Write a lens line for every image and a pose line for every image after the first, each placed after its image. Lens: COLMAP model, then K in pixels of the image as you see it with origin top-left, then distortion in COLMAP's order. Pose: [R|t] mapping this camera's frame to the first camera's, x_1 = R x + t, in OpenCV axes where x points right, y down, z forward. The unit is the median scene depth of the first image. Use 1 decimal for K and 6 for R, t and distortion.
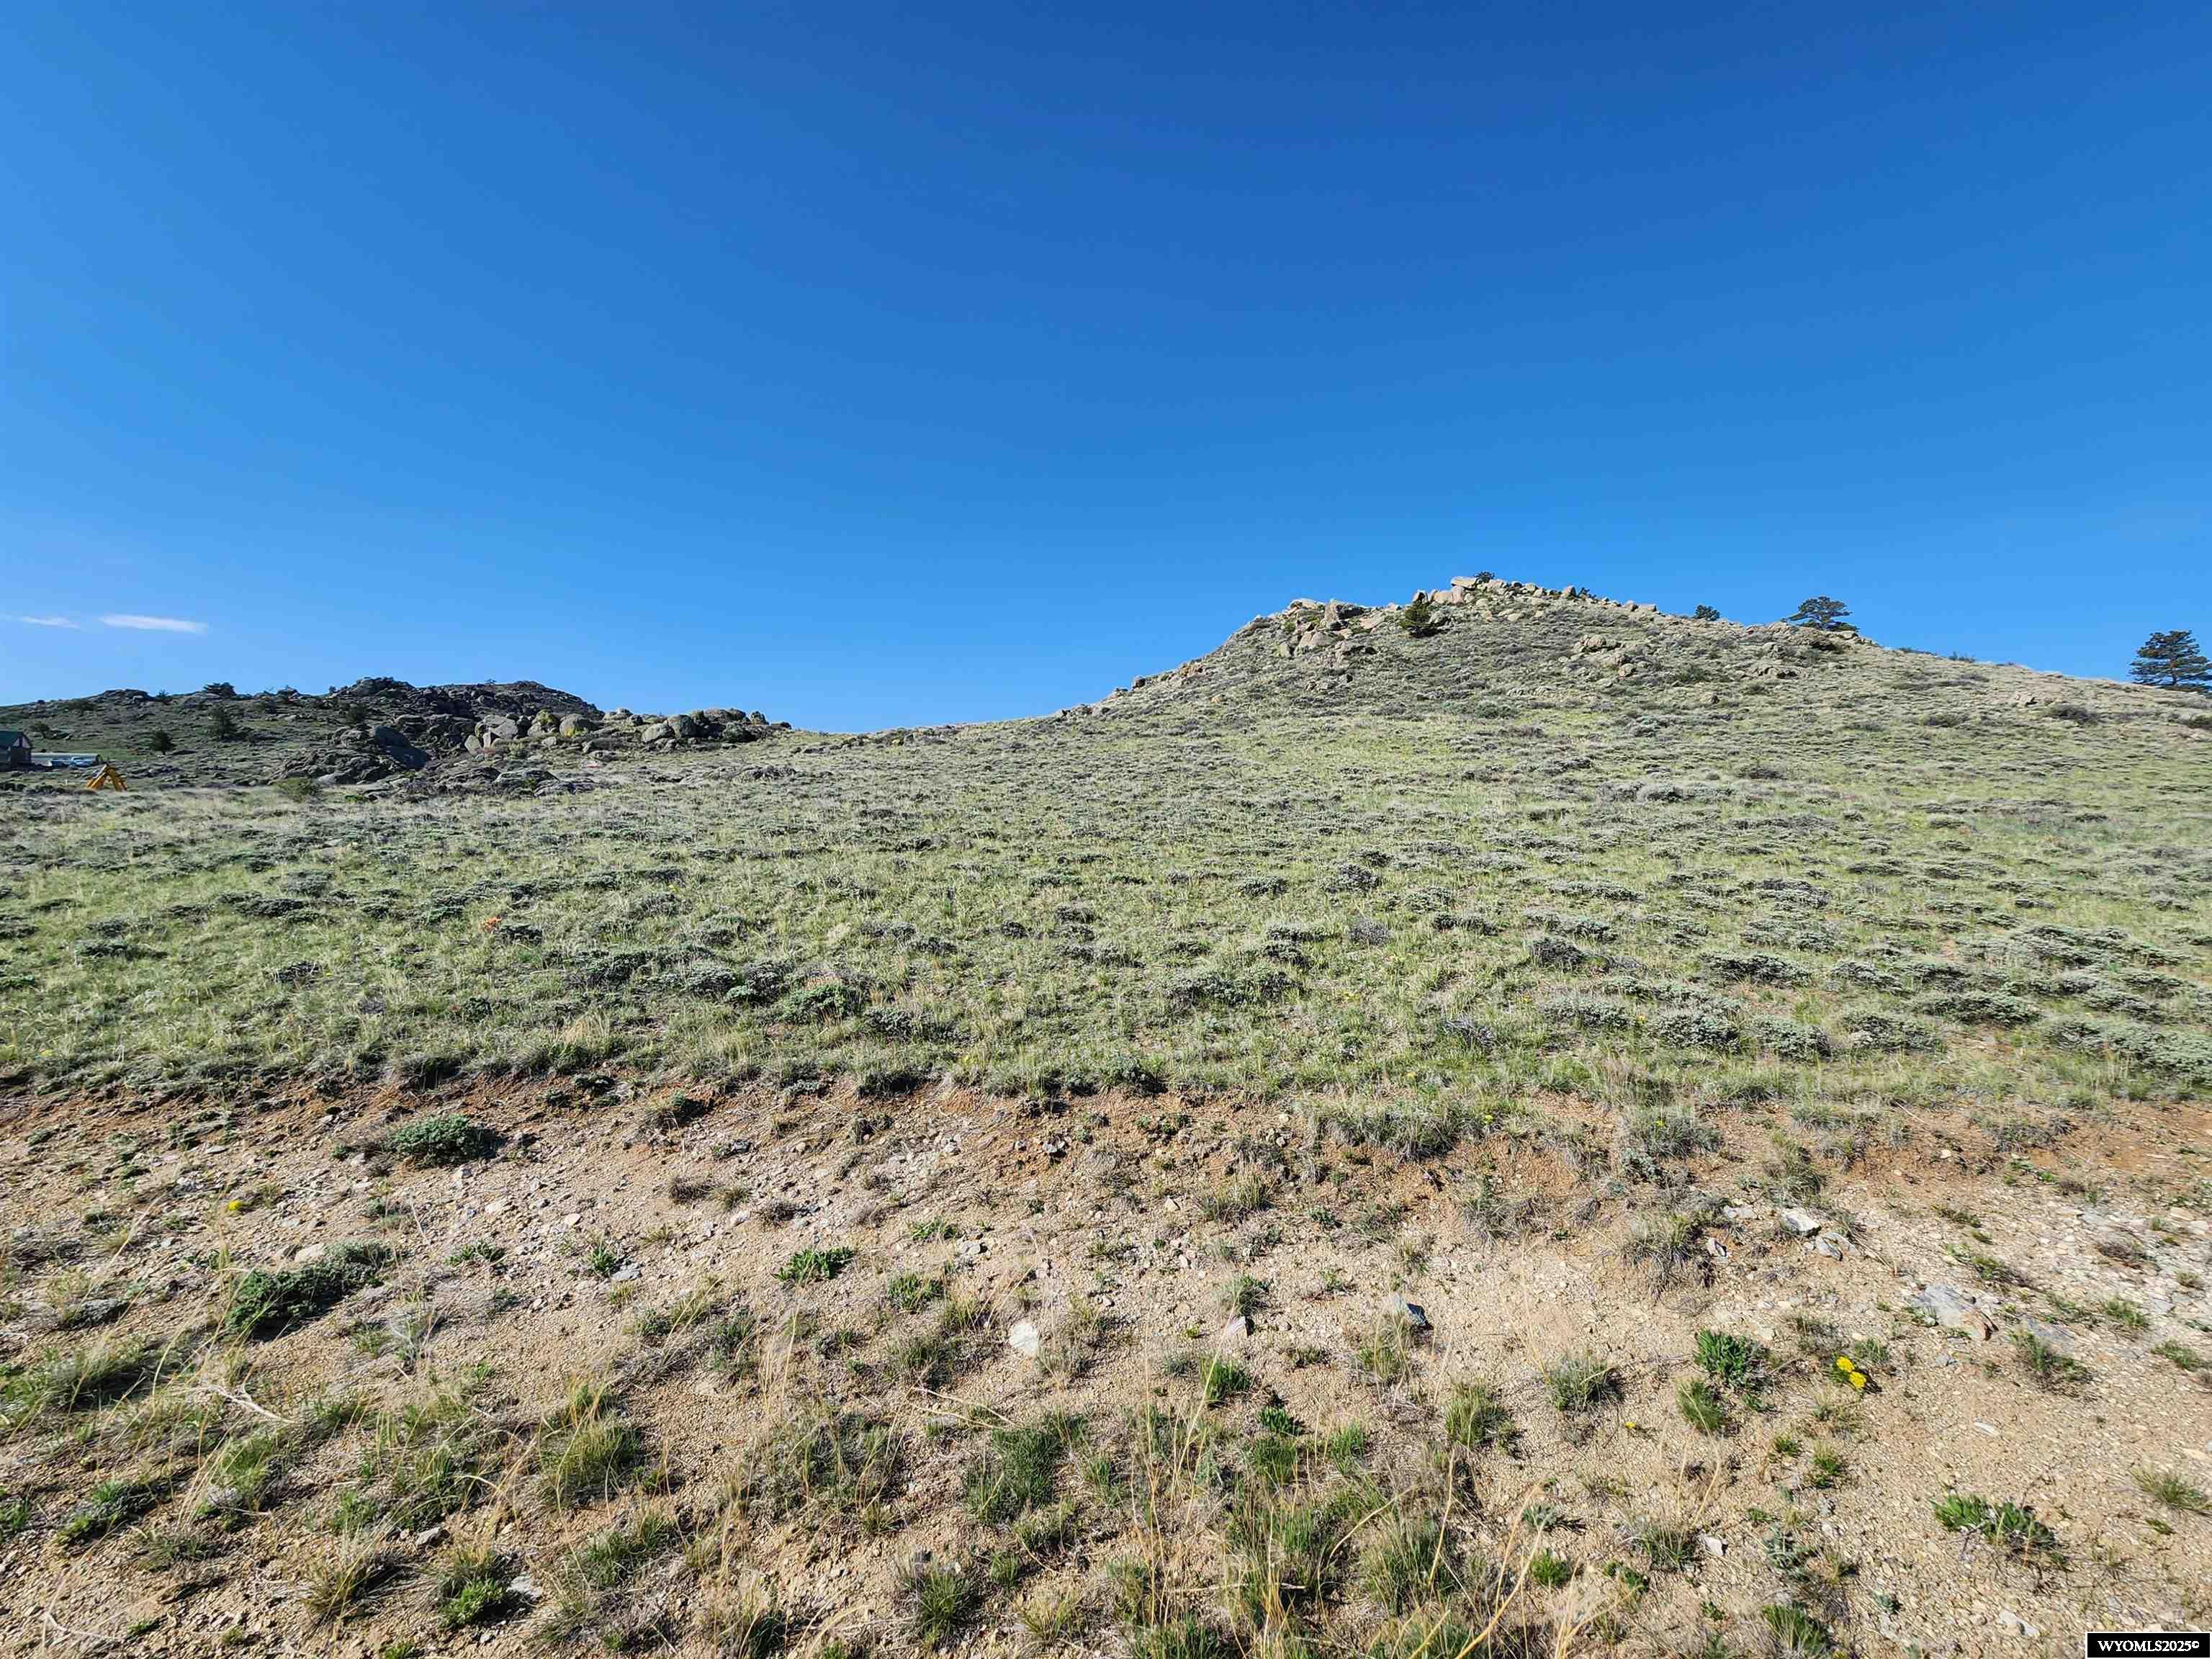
lens RADIAL K [[900.4, 0, 1113.1], [0, 900.4, 827.0], [0, 0, 1]] dist [0.001162, -0.002641]
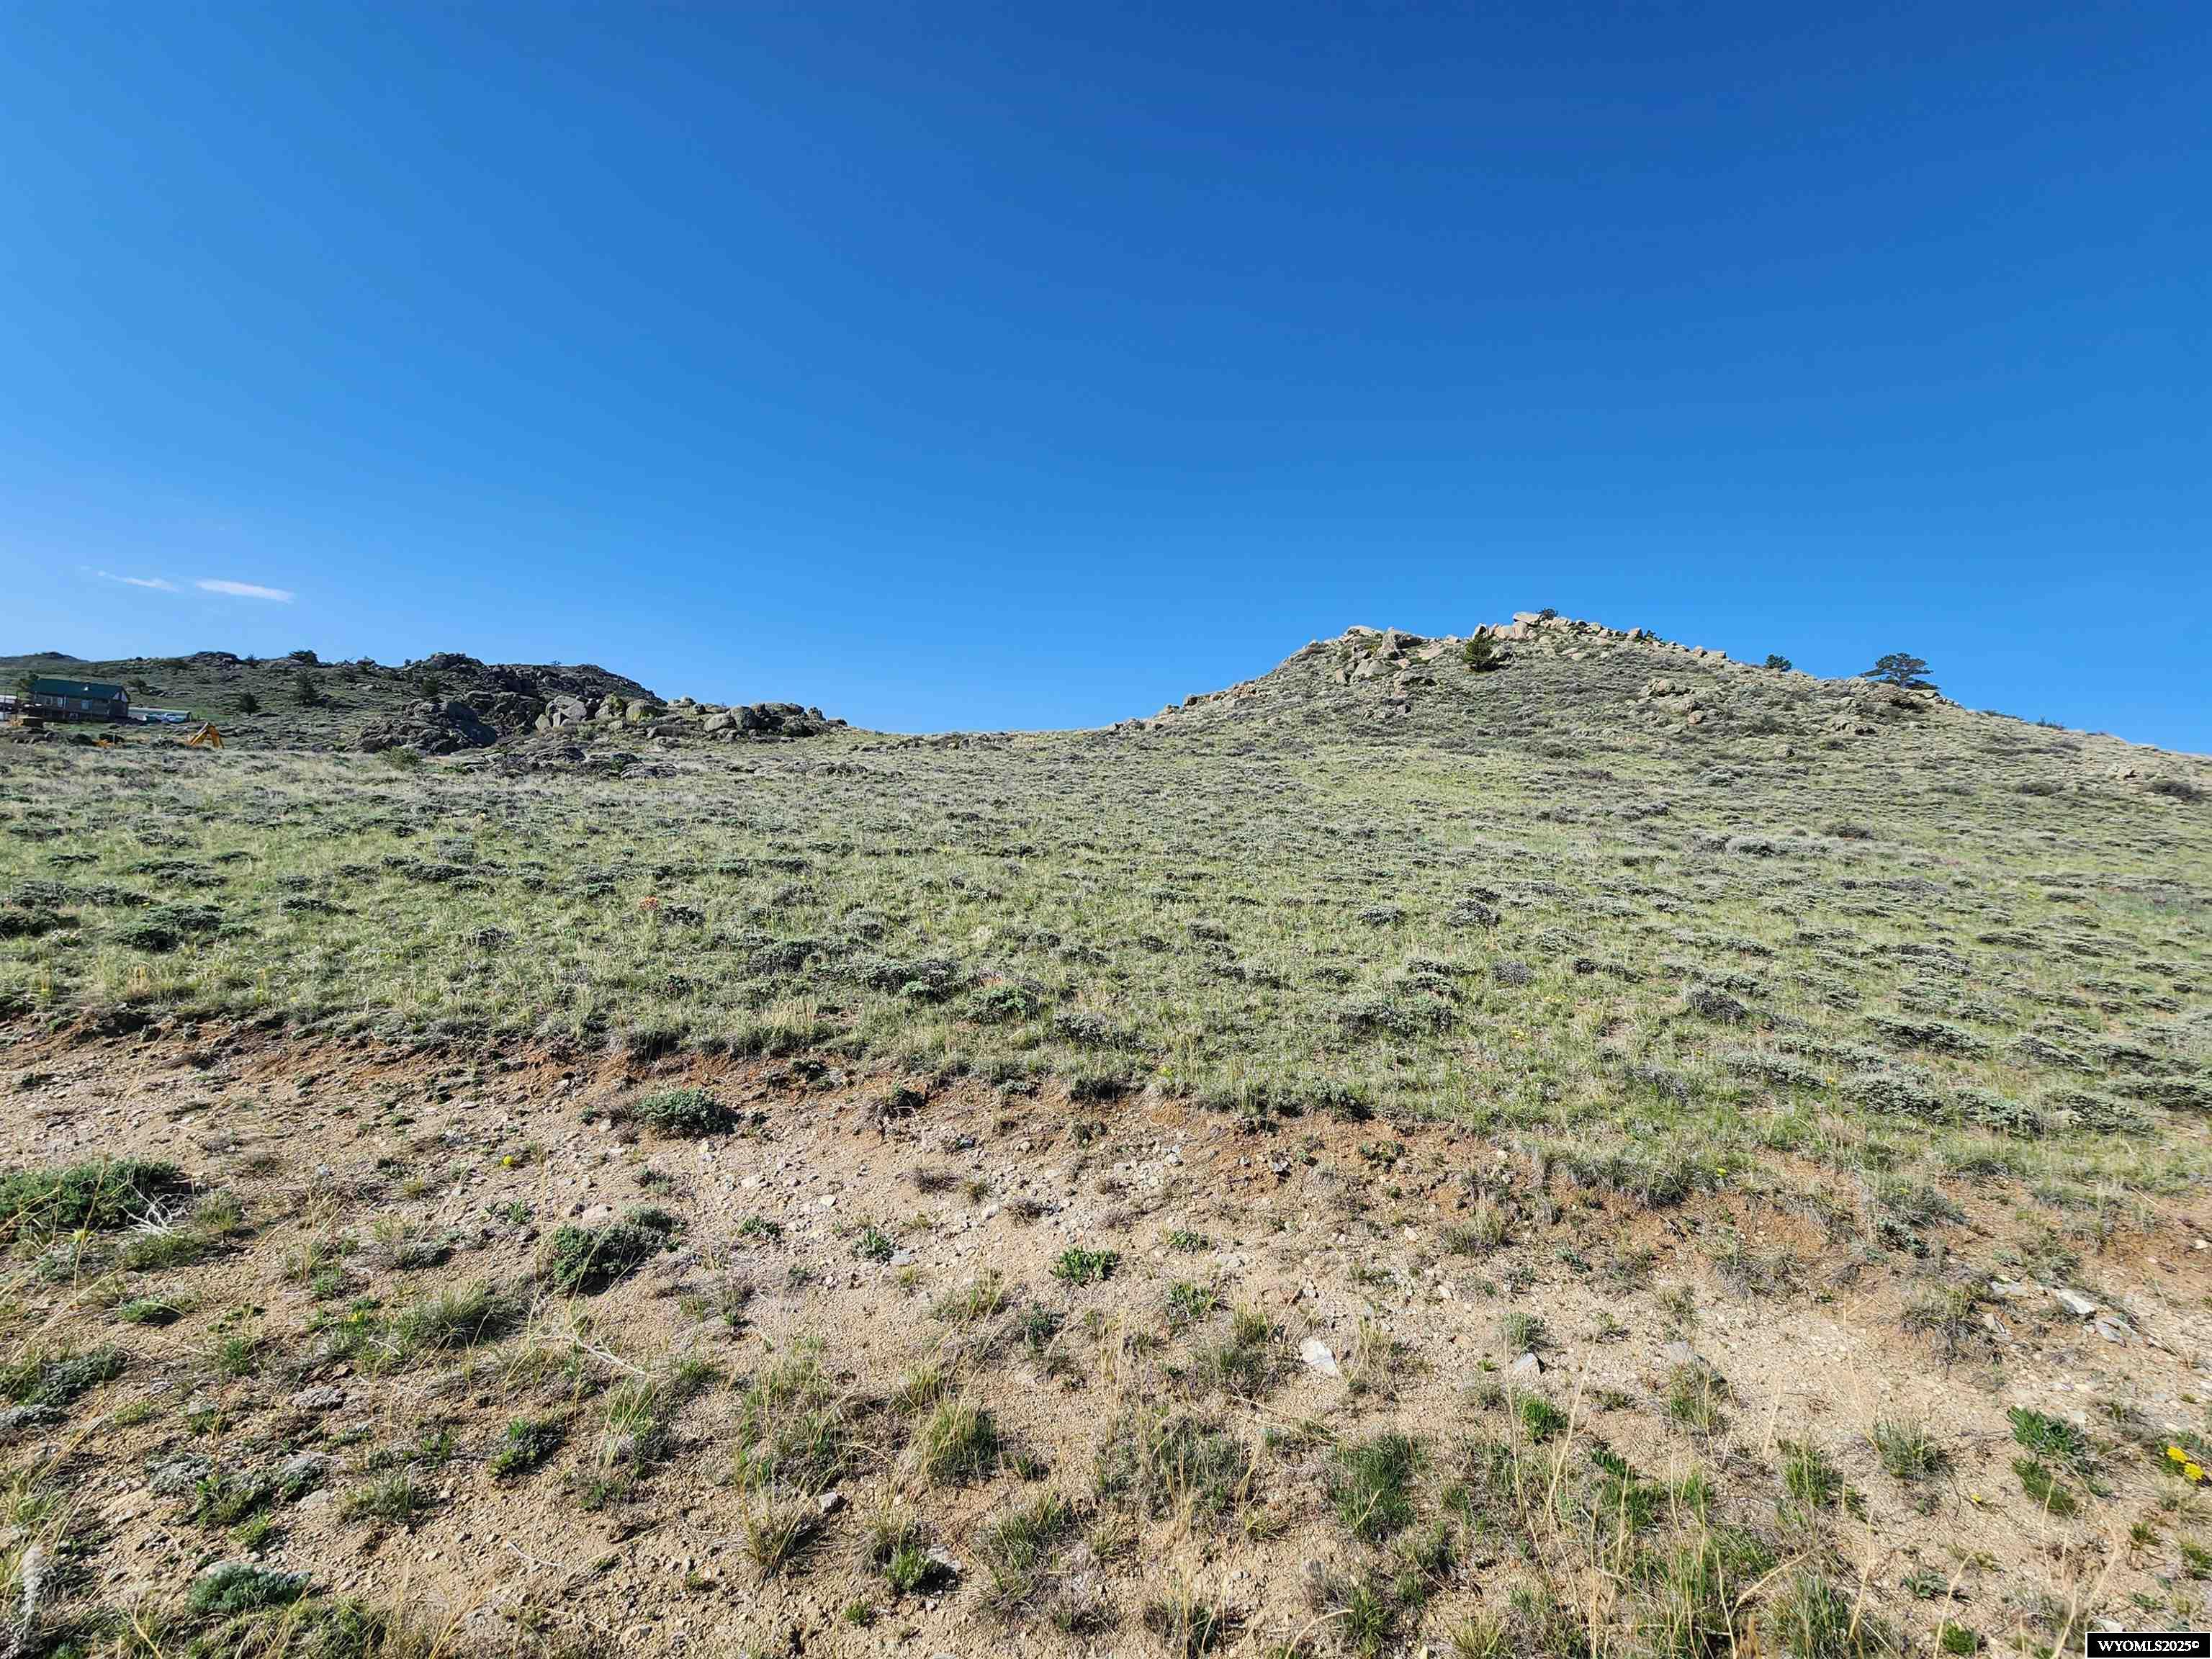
lens RADIAL K [[900.4, 0, 1113.1], [0, 900.4, 827.0], [0, 0, 1]] dist [0.001162, -0.002641]
pose [[0.997051, 0.063409, -0.043232, -0.179268], [-0.064110, 0.997830, -0.015034, 0.003345], [0.042185, 0.017762, 0.998952, -0.015634]]
